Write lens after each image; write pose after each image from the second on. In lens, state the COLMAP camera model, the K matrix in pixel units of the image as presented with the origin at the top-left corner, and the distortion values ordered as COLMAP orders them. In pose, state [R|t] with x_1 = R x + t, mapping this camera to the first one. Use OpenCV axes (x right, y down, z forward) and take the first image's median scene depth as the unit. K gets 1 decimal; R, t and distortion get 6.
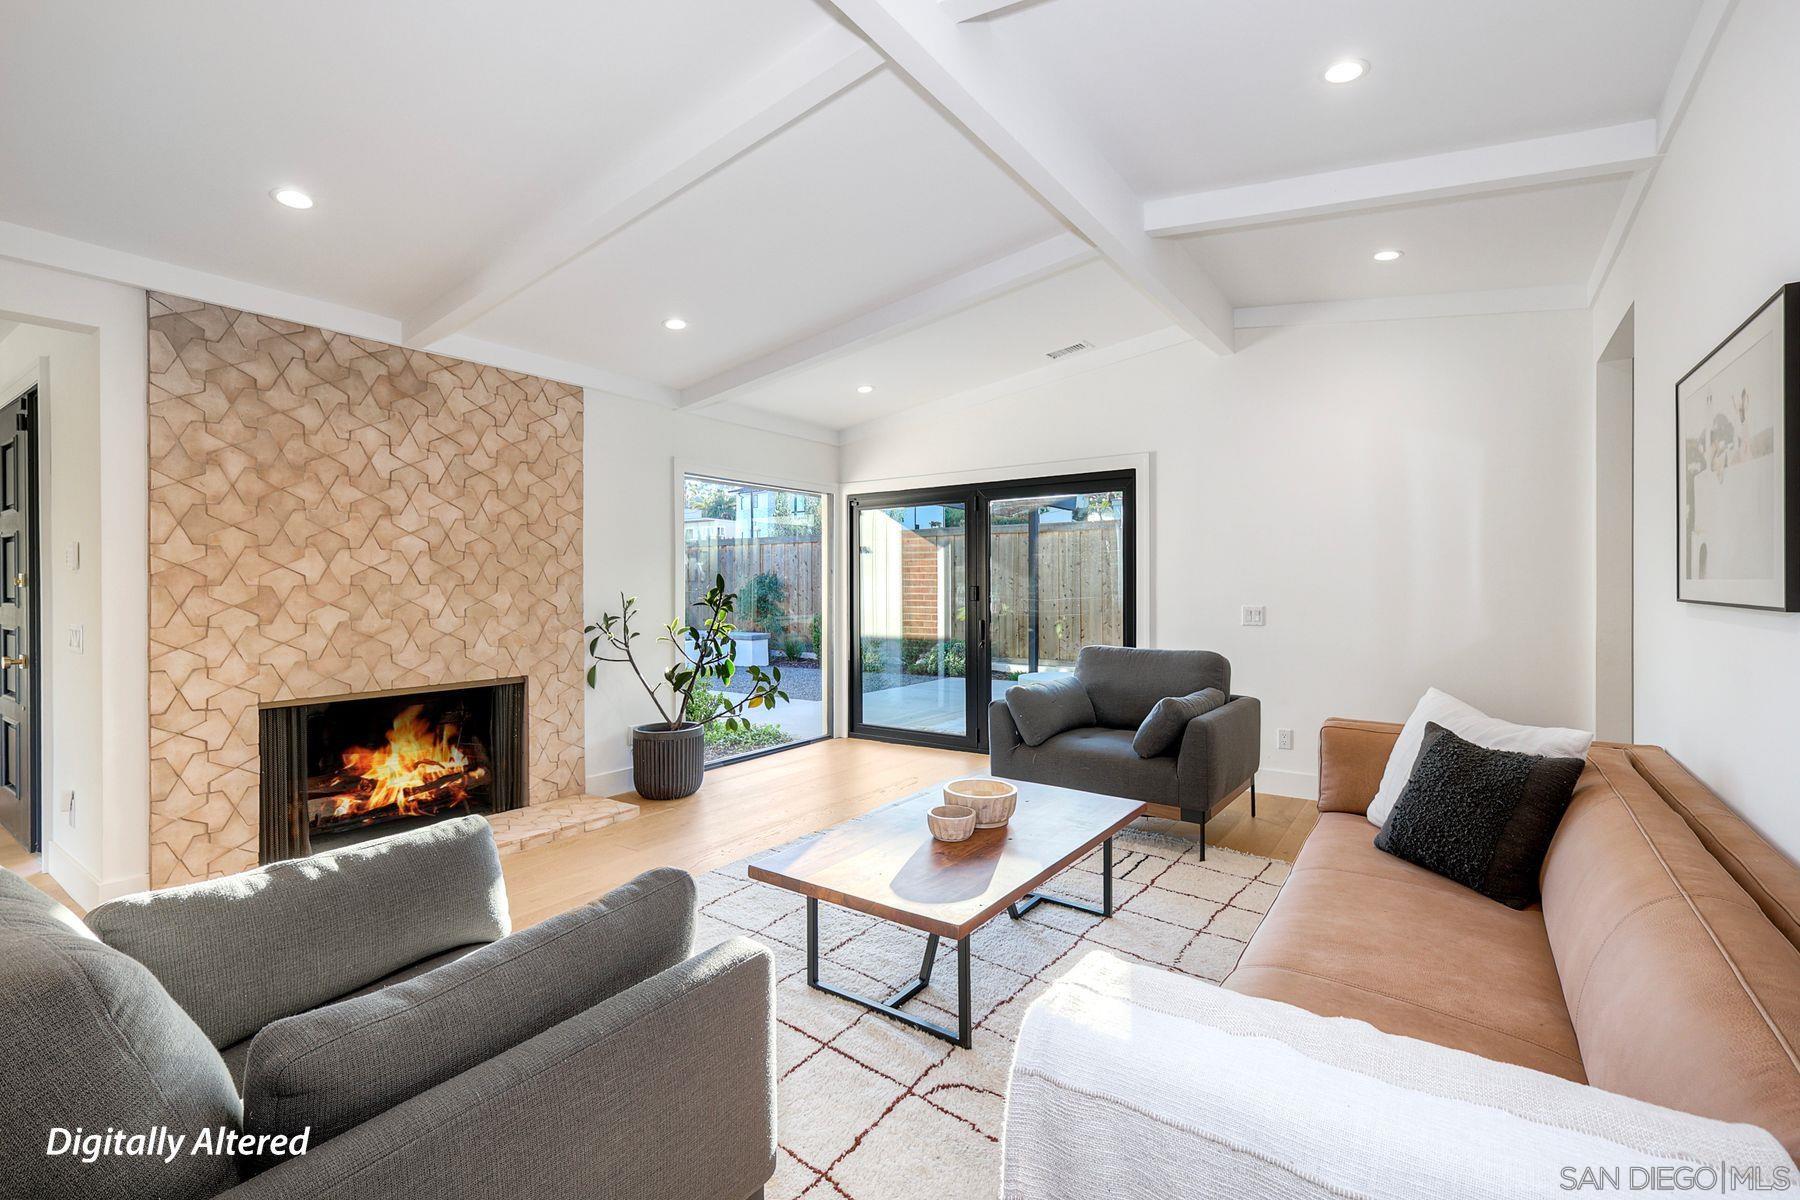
lens RADIAL K [[793.4, 0, 906.9], [0, 793.4, 584.9], [0, 0, 1]] dist [0.007038, -0.000122]
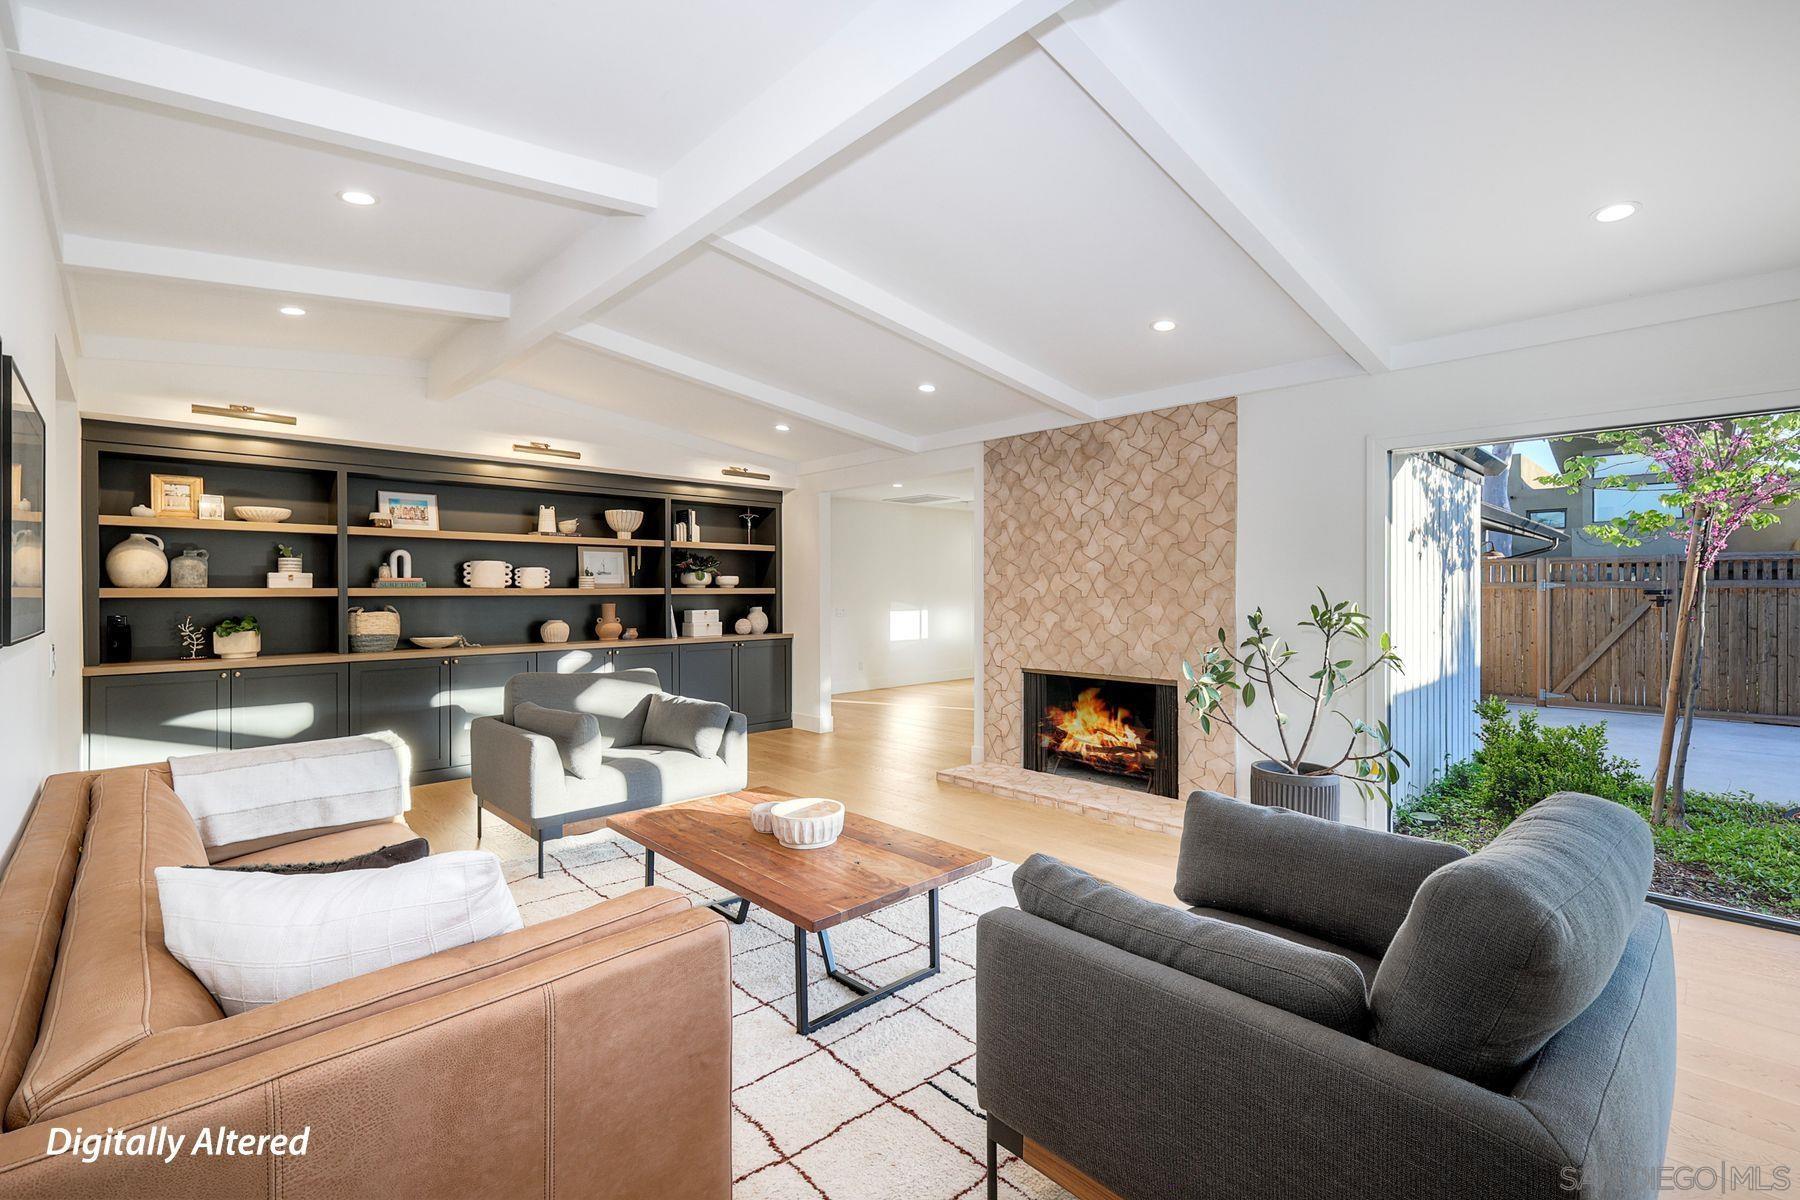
lens RADIAL K [[793.4, 0, 916.2], [0, 793.4, 607.9], [0, 0, 1]] dist [0.007038, -0.000122]
pose [[-0.174501, 0.030552, -0.984183, 0.763879], [0.009219, 0.999525, 0.029393, -0.025103], [0.984614, -0.003944, -0.174699, 0.948166]]
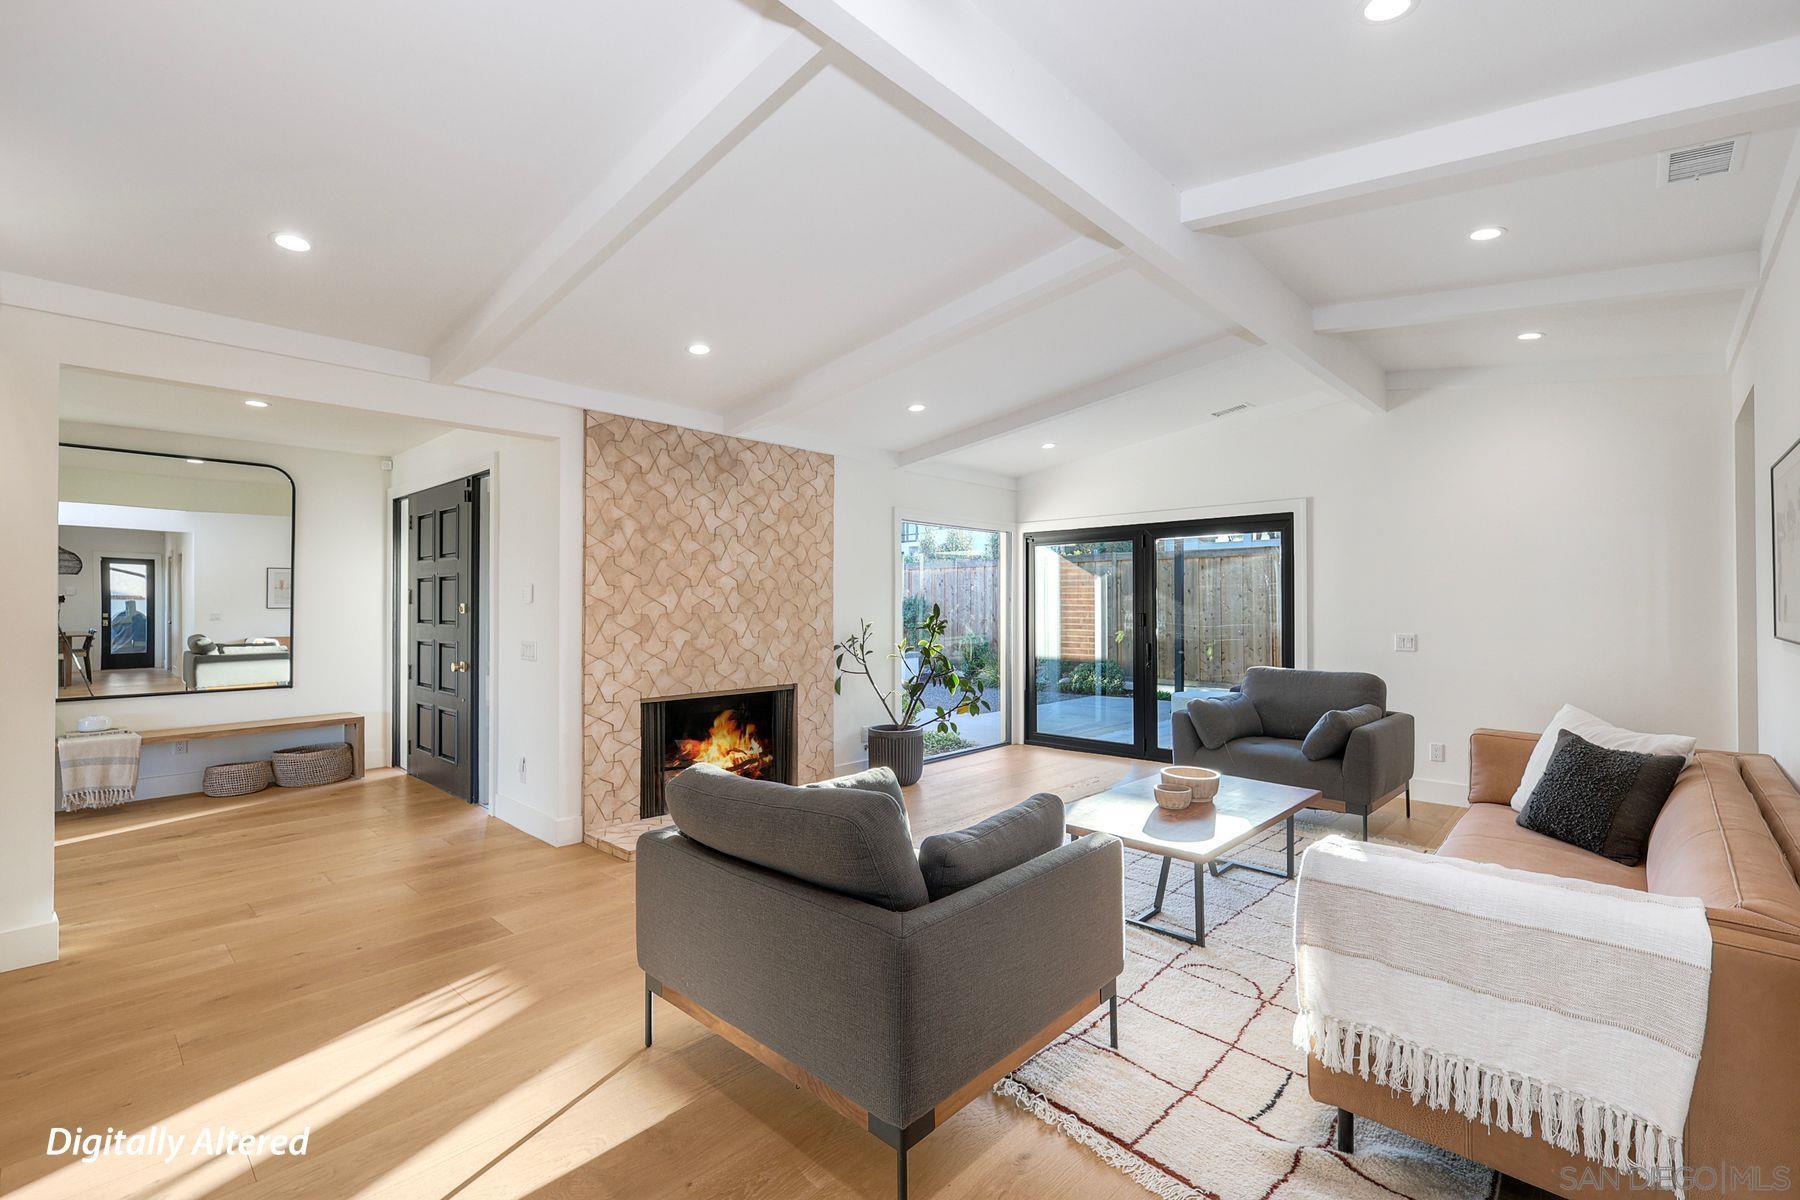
lens RADIAL K [[793.4, 0, 914.7], [0, 793.4, 590.8], [0, 0, 1]] dist [0.007038, -0.000122]
pose [[0.991459, 0.002342, -0.130399, -0.140513], [-0.004548, 0.999851, -0.016624, -0.016618], [0.130341, 0.017075, 0.991322, -0.275377]]
